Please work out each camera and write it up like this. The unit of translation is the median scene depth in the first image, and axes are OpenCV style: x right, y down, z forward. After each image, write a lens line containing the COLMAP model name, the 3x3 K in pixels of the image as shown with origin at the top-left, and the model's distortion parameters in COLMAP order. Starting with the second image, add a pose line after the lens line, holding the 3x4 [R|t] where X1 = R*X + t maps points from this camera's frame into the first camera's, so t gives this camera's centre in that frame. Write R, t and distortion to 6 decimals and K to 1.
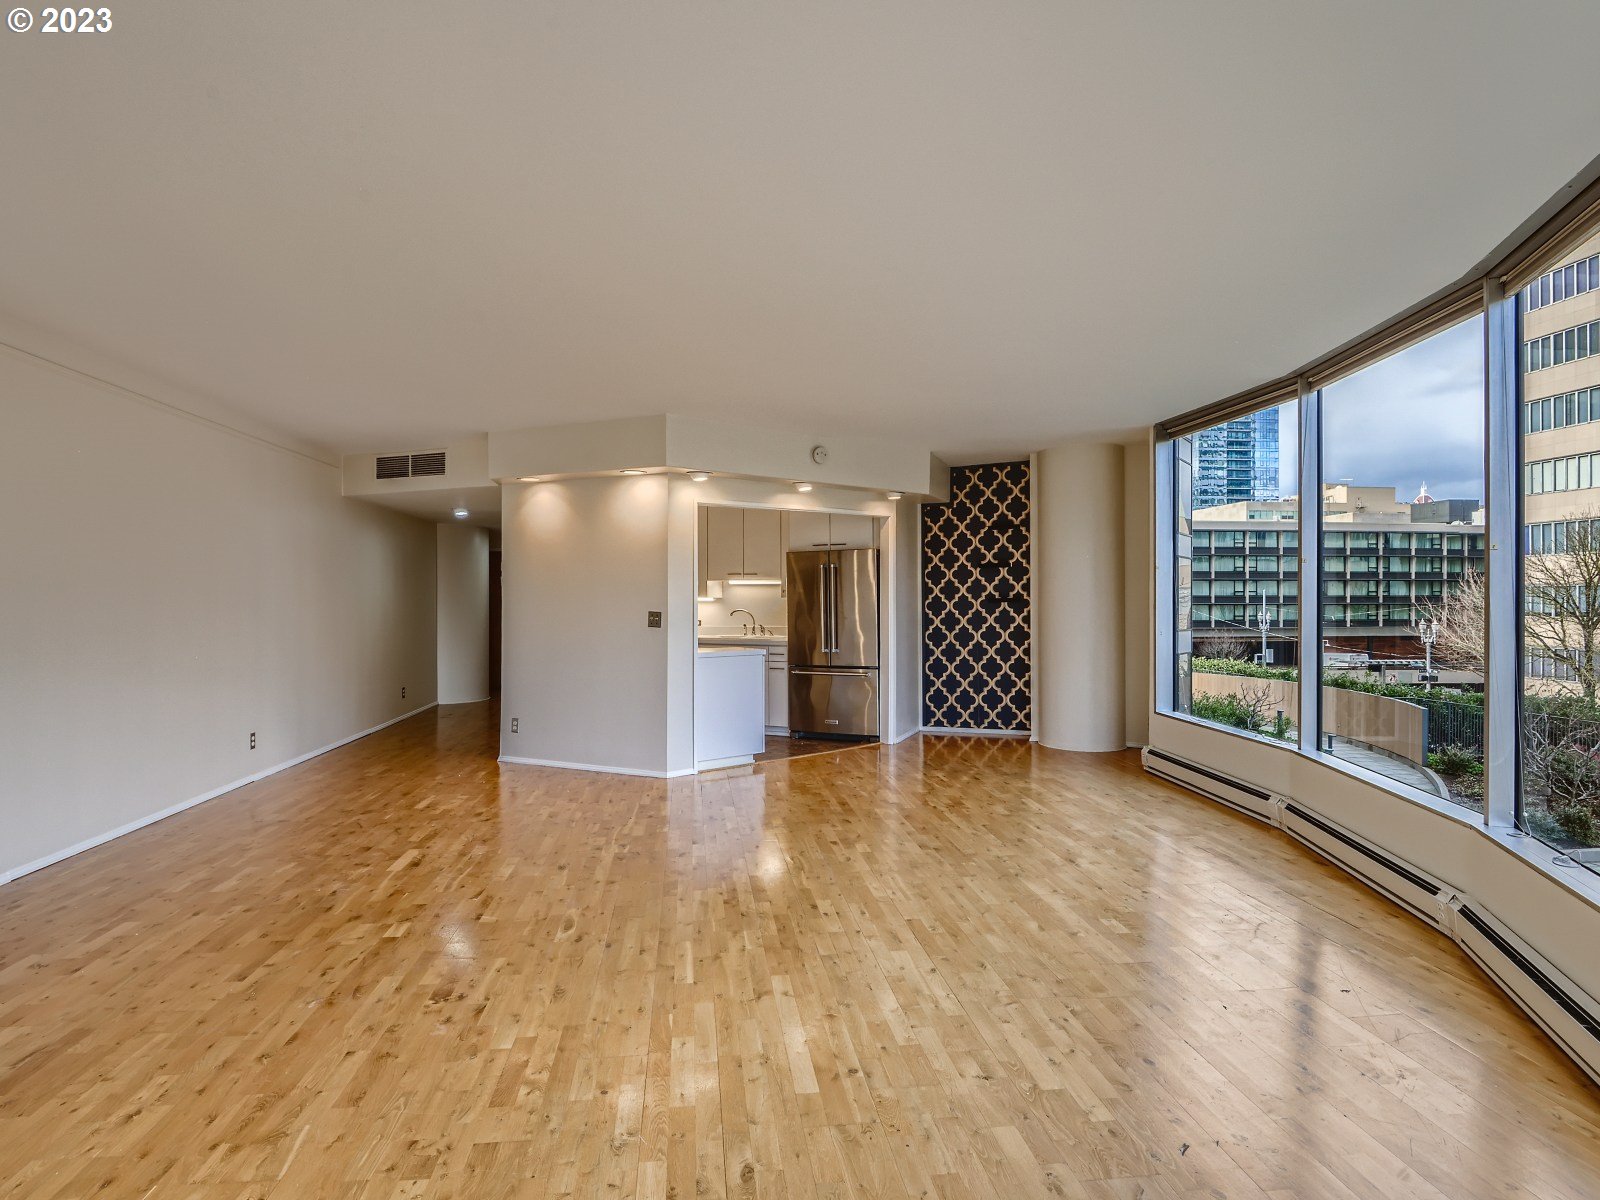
lens RADIAL K [[814.2, 0, 787.9], [0, 814.2, 600.6], [0, 0, 1]] dist [0.027064, -0.027203]
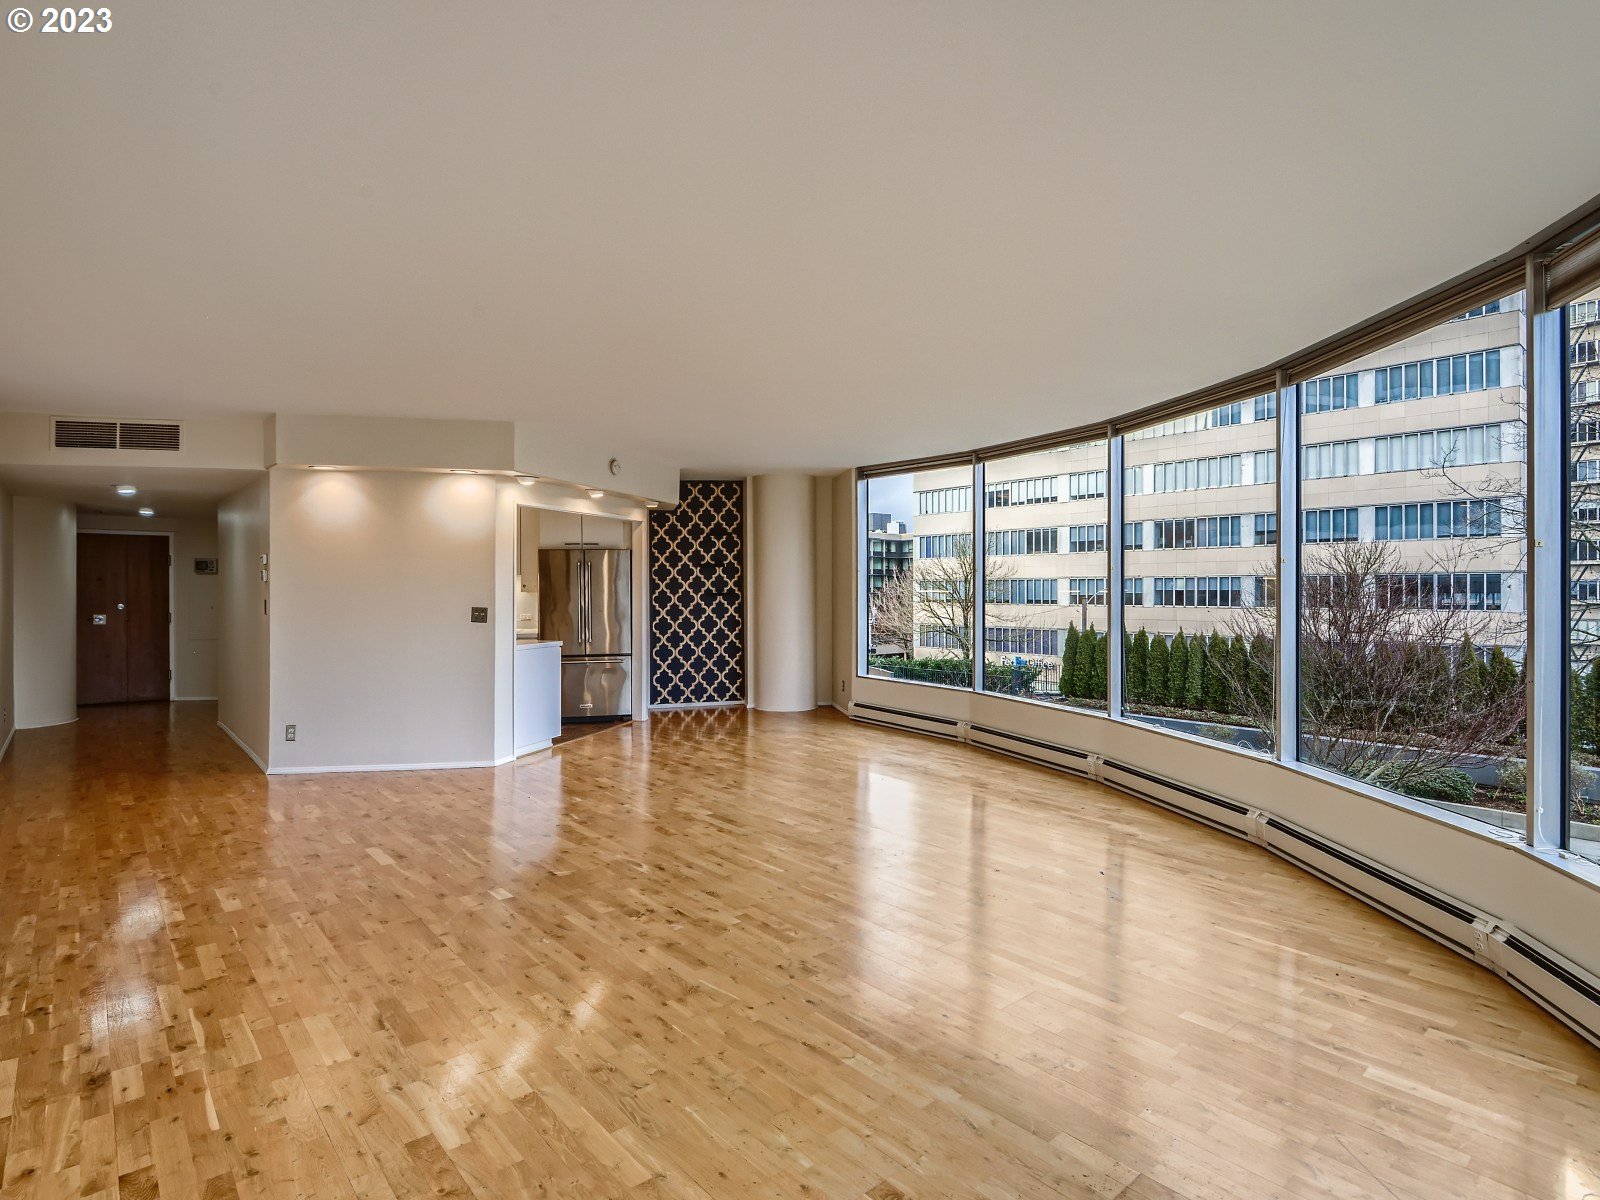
lens RADIAL K [[805.6, 0, 794.7], [0, 805.6, 587.9], [0, 0, 1]] dist [0.027407, -0.024481]
pose [[0.836925, 0.001873, 0.547315, -0.303941], [0.000143, 0.999993, -0.003641, -0.005751], [-0.547318, 0.003125, 0.836919, -0.062391]]
